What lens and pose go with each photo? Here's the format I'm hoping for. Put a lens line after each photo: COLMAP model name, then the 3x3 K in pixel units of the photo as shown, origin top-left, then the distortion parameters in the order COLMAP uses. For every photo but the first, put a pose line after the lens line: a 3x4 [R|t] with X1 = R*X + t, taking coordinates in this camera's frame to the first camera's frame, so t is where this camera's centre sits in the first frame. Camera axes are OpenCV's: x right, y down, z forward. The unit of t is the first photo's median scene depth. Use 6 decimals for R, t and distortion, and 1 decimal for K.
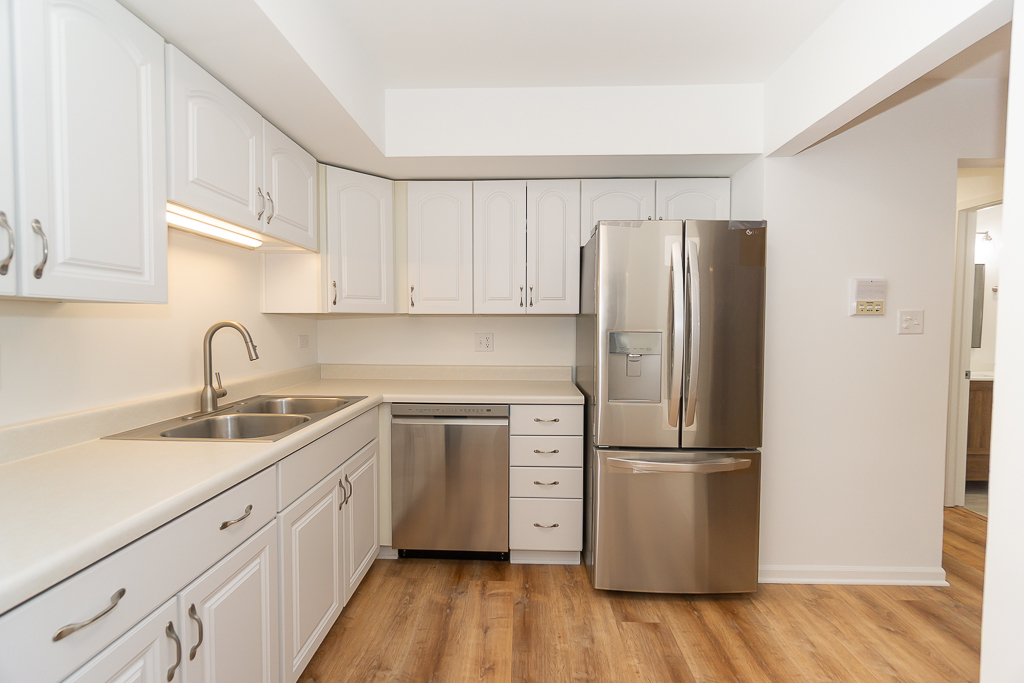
lens RADIAL K [[444.7, 0, 512.0], [0, 444.7, 341.5], [0, 0, 1]] dist [-0.006328, 0.000091]
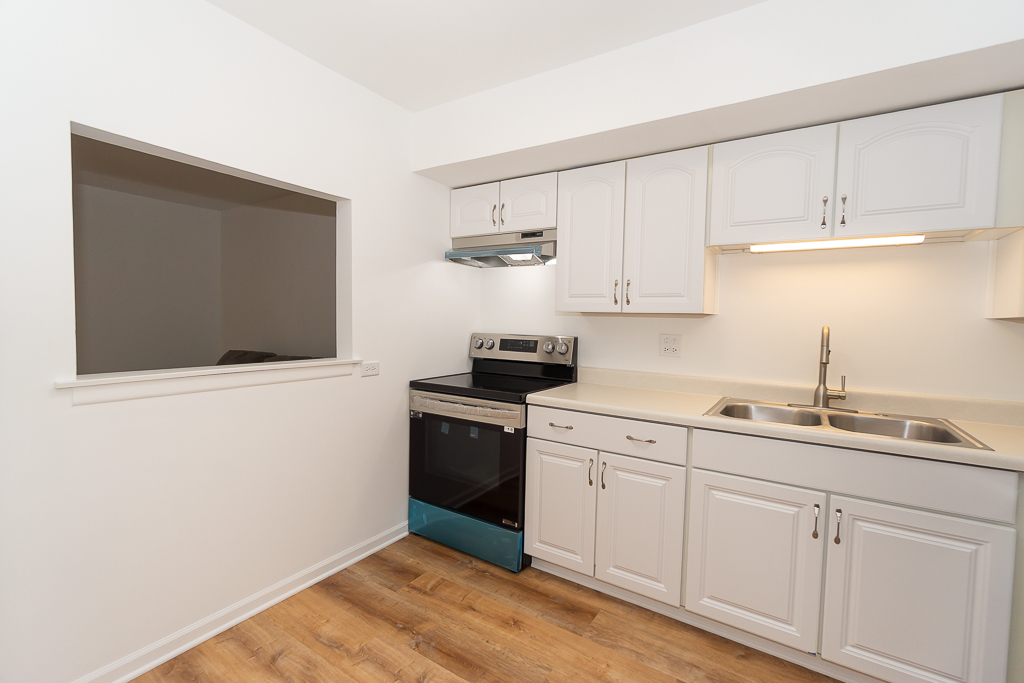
lens RADIAL K [[461.4, 0, 511.1], [0, 461.4, 339.5], [0, 0, 1]] dist [0.000100, 0.000027]
pose [[-0.524582, 0.019497, -0.851137, 0.608414], [-0.058818, 0.996519, 0.059079, -0.030152], [0.849326, 0.081054, -0.521609, 0.799646]]
